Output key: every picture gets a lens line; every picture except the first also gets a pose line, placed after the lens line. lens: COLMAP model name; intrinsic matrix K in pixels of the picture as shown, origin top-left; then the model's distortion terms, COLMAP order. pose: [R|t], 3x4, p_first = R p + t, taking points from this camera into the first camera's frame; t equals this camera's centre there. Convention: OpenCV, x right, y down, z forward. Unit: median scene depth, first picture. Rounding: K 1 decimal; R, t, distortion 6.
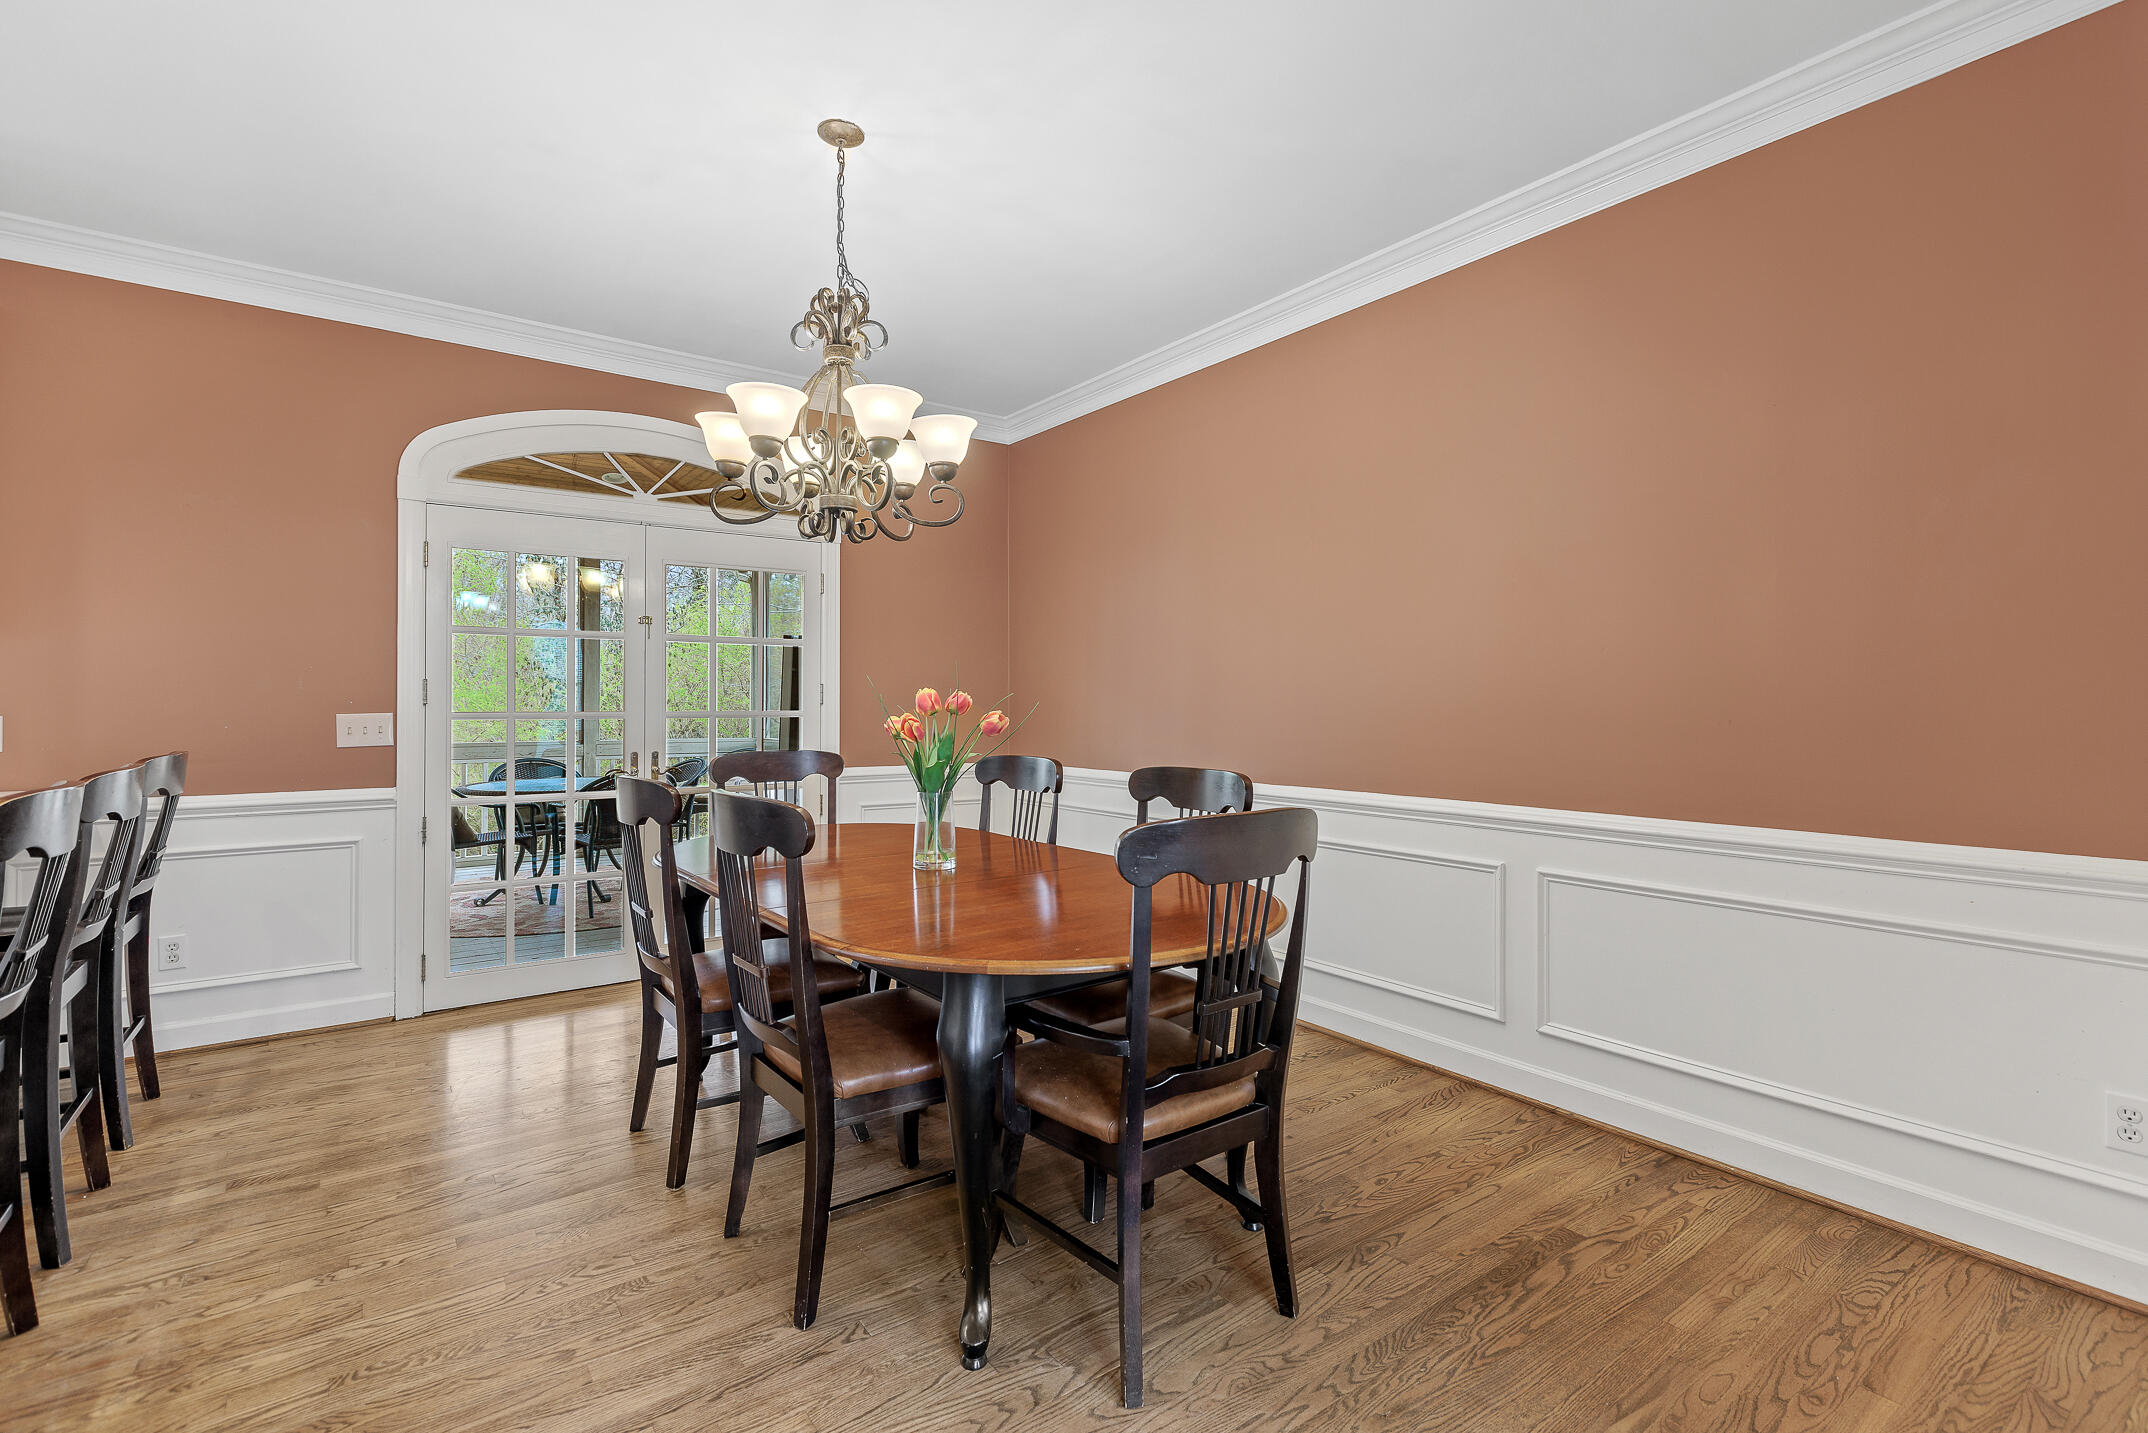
lens RADIAL K [[977.7, 0, 1070.5], [0, 977.7, 697.0], [0, 0, 1]] dist [0.000497, 0.000568]
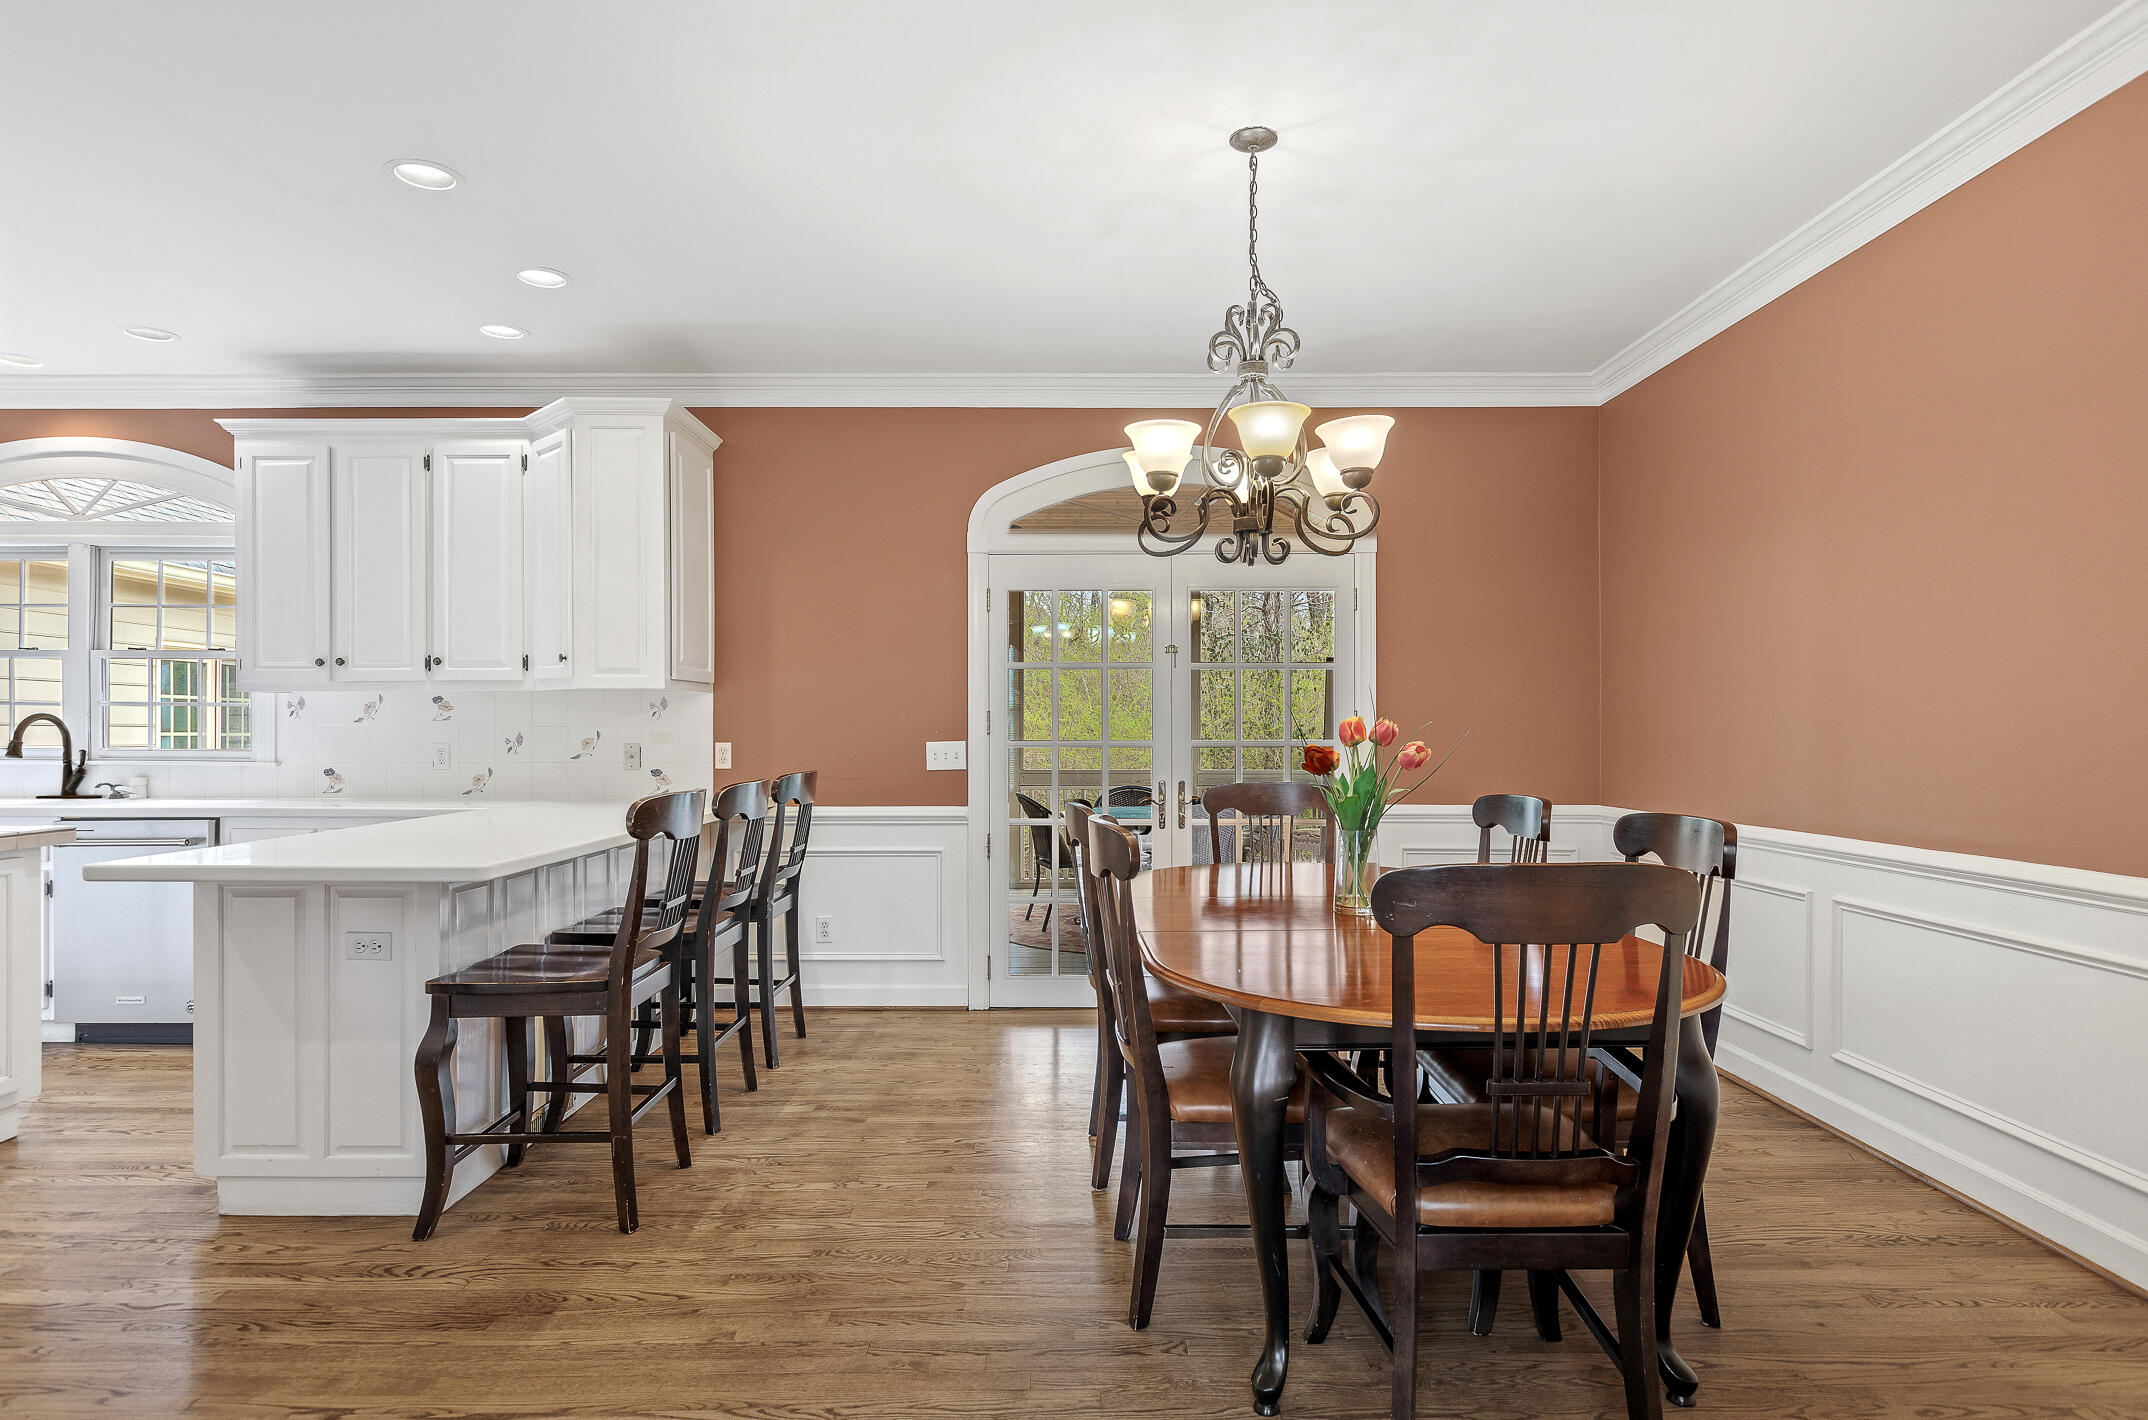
lens RADIAL K [[1154.1, 0, 1071.5], [0, 1154.1, 733.9], [0, 0, 1]] dist [0.002241, 0.001193]
pose [[0.808367, -0.001209, -0.588678, 0.288625], [0.006177, 0.999960, 0.006427, -0.000688], [0.588647, -0.008832, 0.808342, -0.026512]]
